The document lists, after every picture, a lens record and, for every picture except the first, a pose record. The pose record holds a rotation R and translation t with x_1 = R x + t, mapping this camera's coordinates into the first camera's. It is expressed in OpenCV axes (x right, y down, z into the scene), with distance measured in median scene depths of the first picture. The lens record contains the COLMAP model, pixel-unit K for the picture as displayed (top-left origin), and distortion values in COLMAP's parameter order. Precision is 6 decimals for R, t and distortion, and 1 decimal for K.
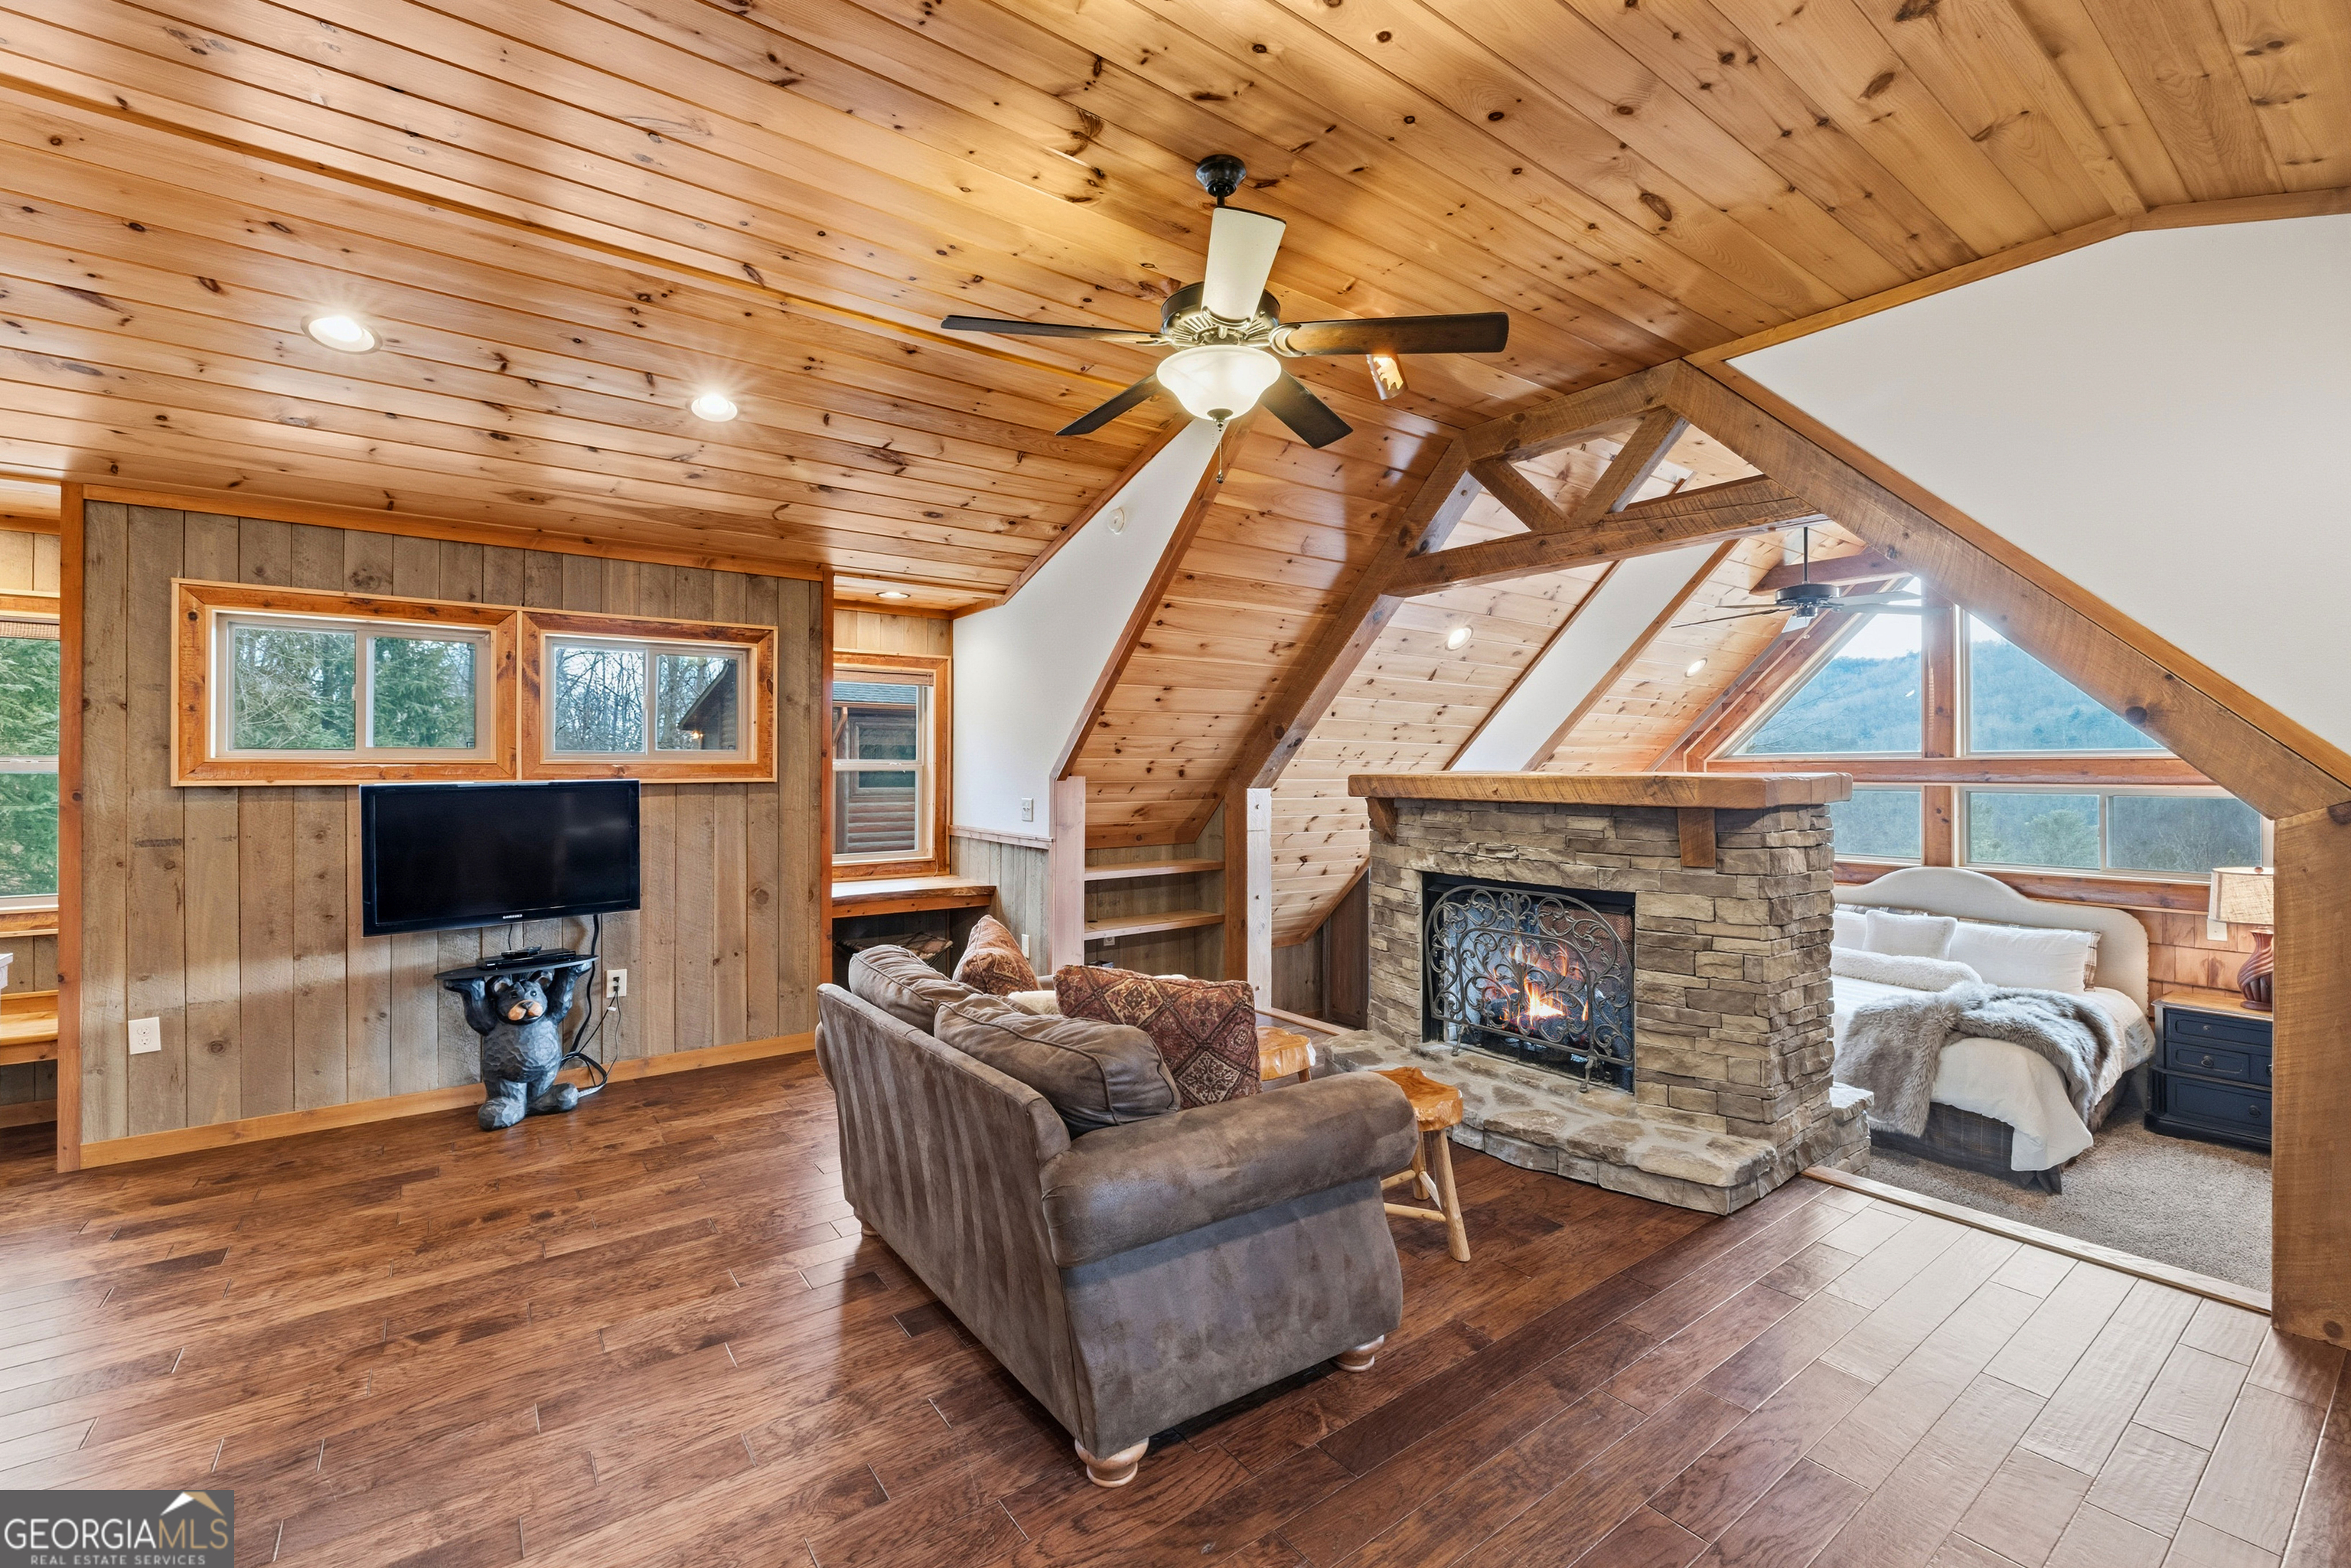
lens RADIAL K [[989.5, 0, 1175.4], [0, 989.5, 769.7], [0, 0, 1]] dist [0.000975, -0.000606]
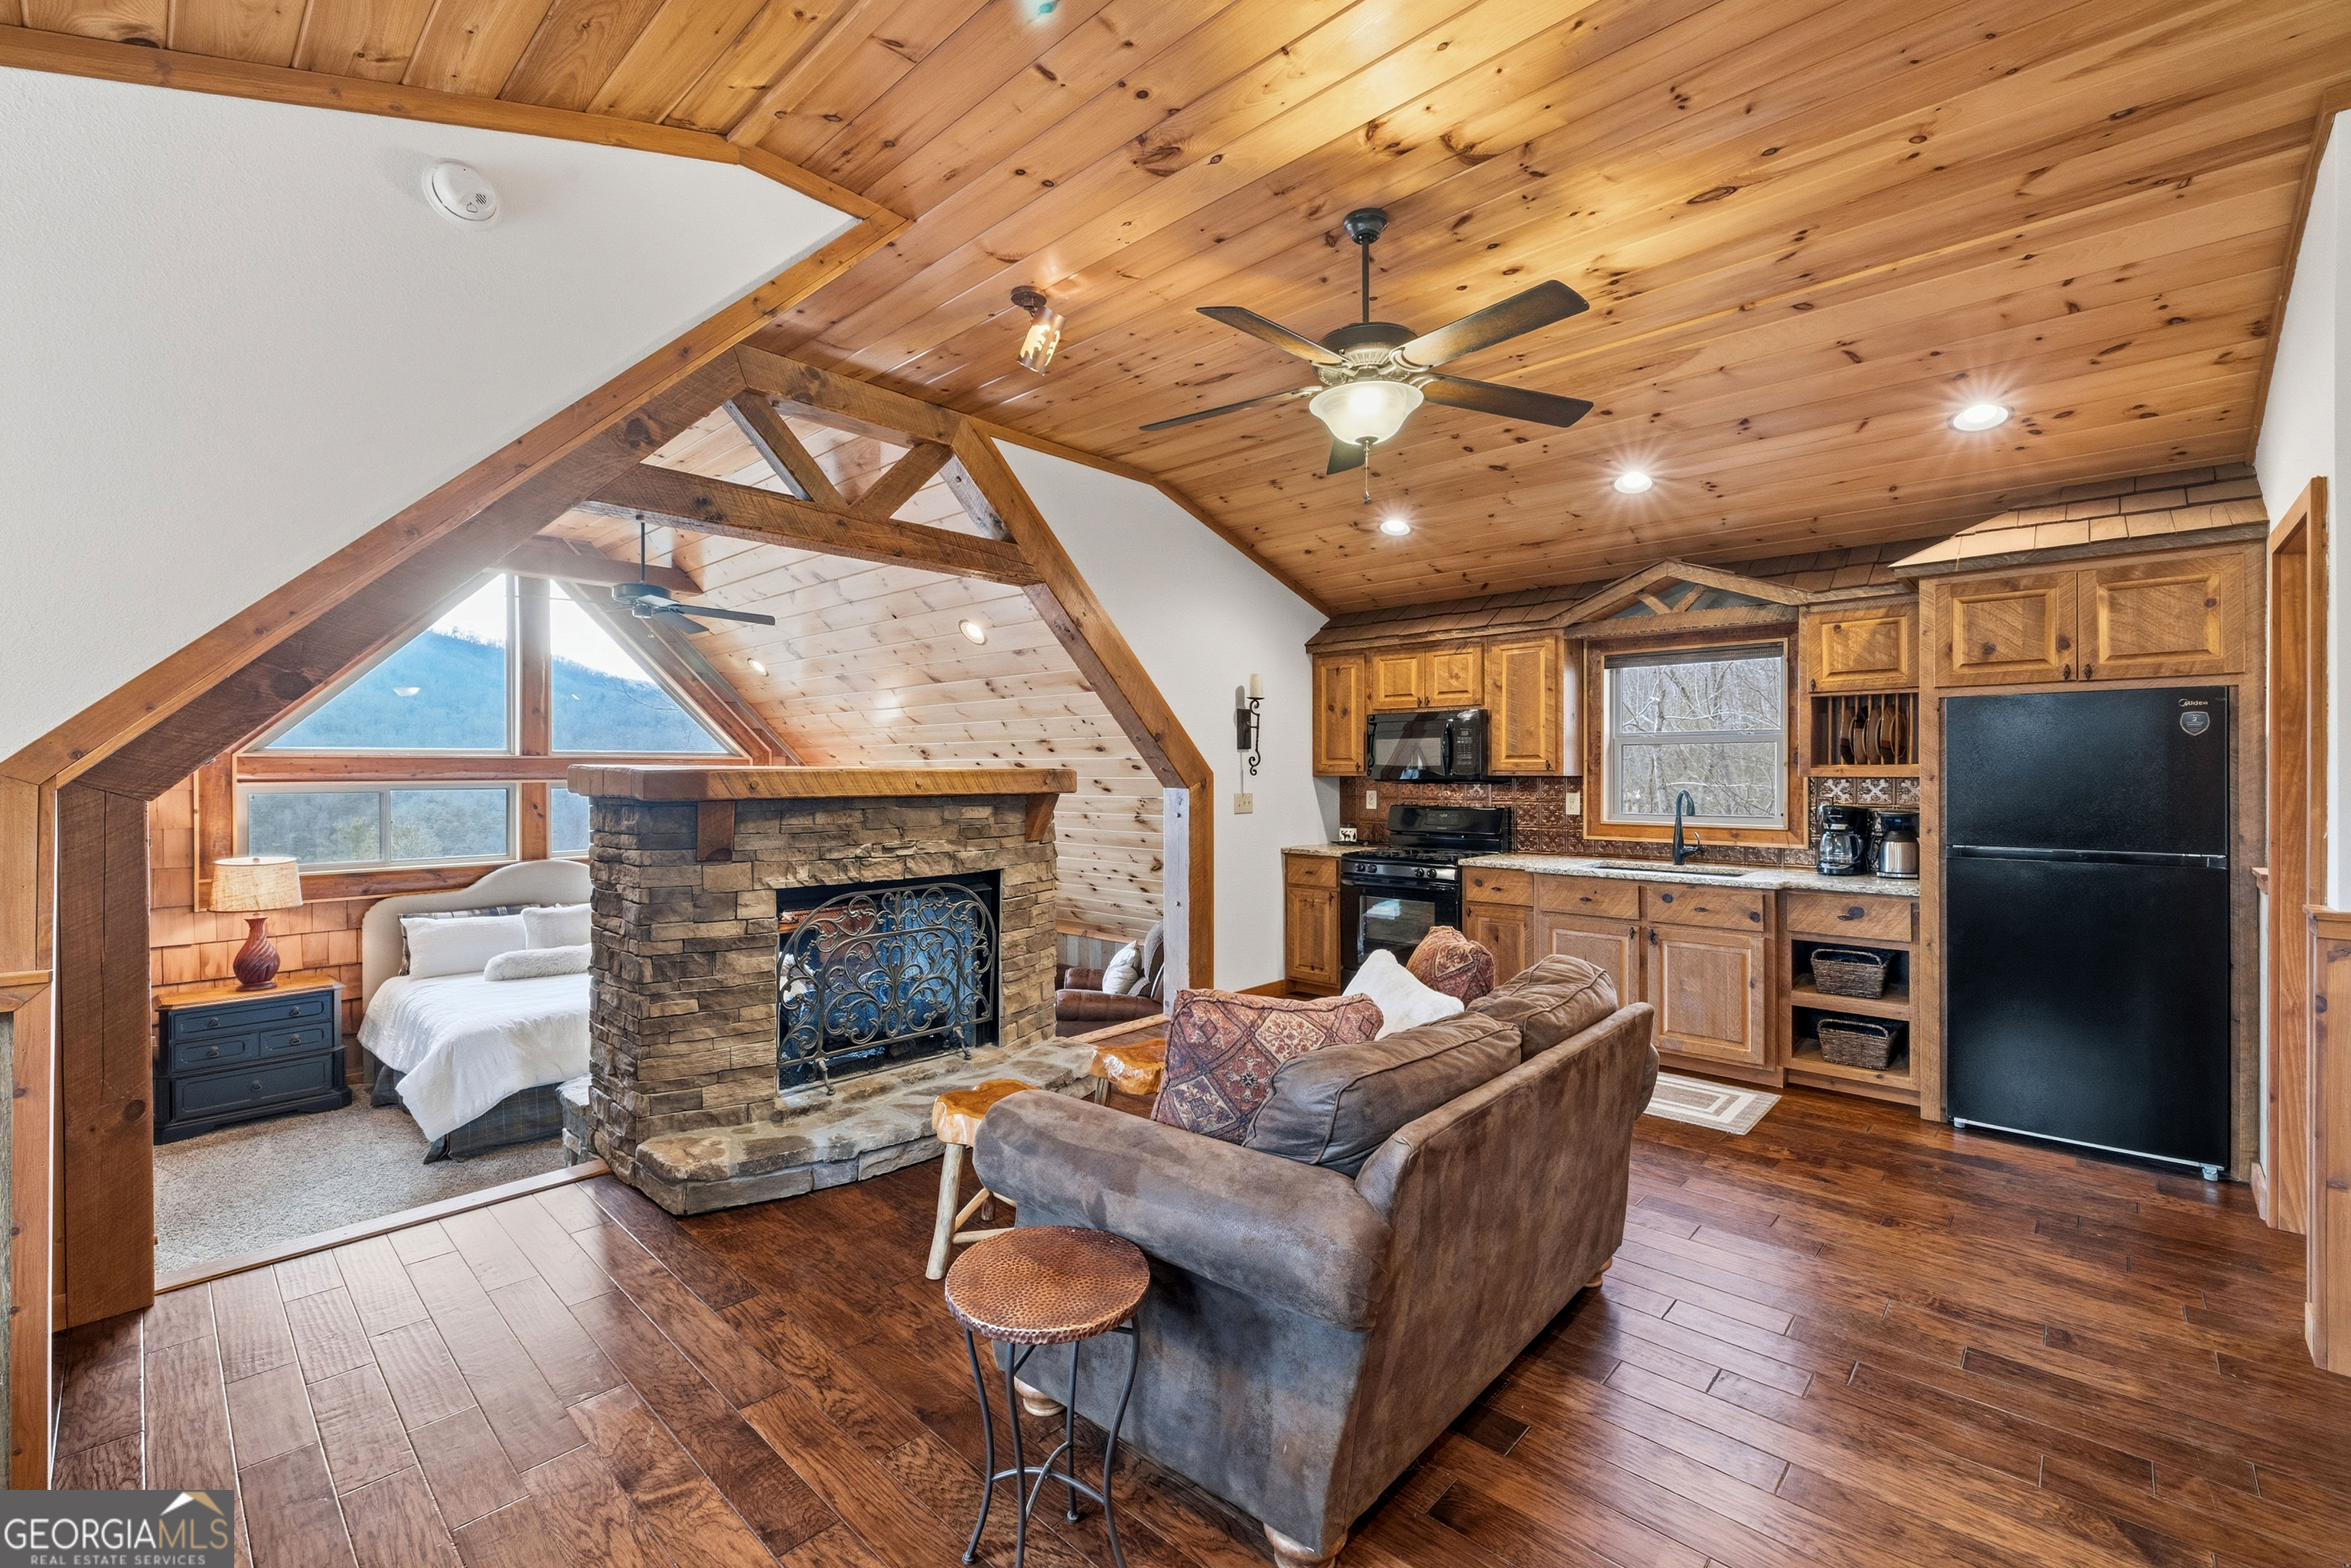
lens RADIAL K [[989.5, 0, 1176.8], [0, 989.5, 778.2], [0, 0, 1]] dist [0.000975, -0.000606]
pose [[-0.182619, -0.006700, 0.983161, -0.667022], [0.000413, 0.999976, 0.006891, 0.008460], [-0.983184, 0.001664, -0.182612, 0.930494]]
